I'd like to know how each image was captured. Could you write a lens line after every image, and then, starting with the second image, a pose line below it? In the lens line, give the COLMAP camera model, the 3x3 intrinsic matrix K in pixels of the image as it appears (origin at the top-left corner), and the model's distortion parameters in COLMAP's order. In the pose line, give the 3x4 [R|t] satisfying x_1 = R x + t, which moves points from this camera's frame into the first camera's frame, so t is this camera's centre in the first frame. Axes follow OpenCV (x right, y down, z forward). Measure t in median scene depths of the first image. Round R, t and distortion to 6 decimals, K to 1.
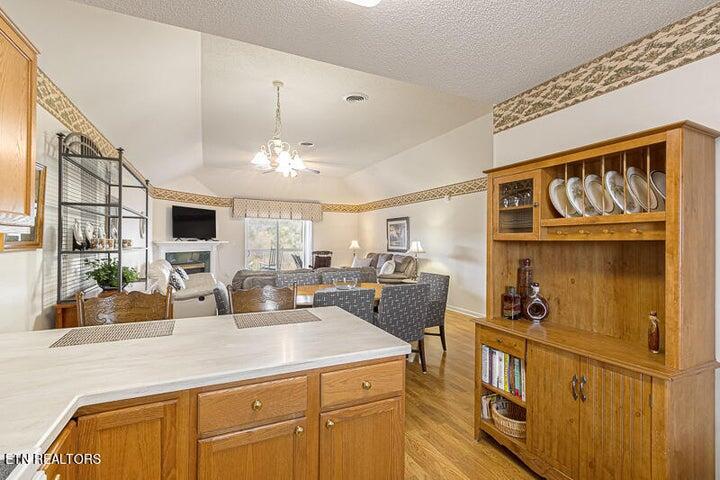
lens RADIAL K [[340.6, 0, 359.5], [0, 340.6, 237.5], [0, 0, 1]] dist [0.002214, -0.000192]
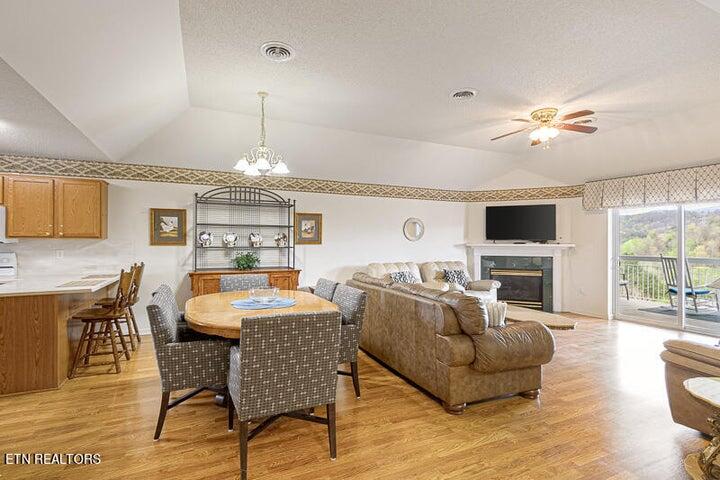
lens RADIAL K [[340.6, 0, 365.2], [0, 340.6, 239.7], [0, 0, 1]] dist [0.002214, -0.000192]
pose [[-0.013041, -0.012660, -0.999835, 0.356422], [0.004606, 0.999908, -0.012721, 0.008429], [0.999904, -0.004771, -0.012982, 0.574992]]
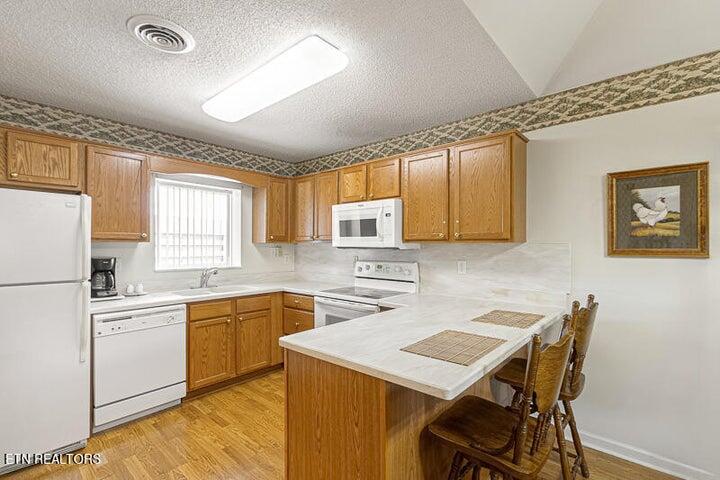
lens RADIAL K [[340.6, 0, 361.9], [0, 340.6, 248.9], [0, 0, 1]] dist [0.002214, -0.000192]
pose [[-0.923336, 0.001174, -0.383992, 0.060641], [-0.000229, 0.999993, 0.003609, 0.002940], [0.383993, 0.003420, -0.923330, 0.373898]]
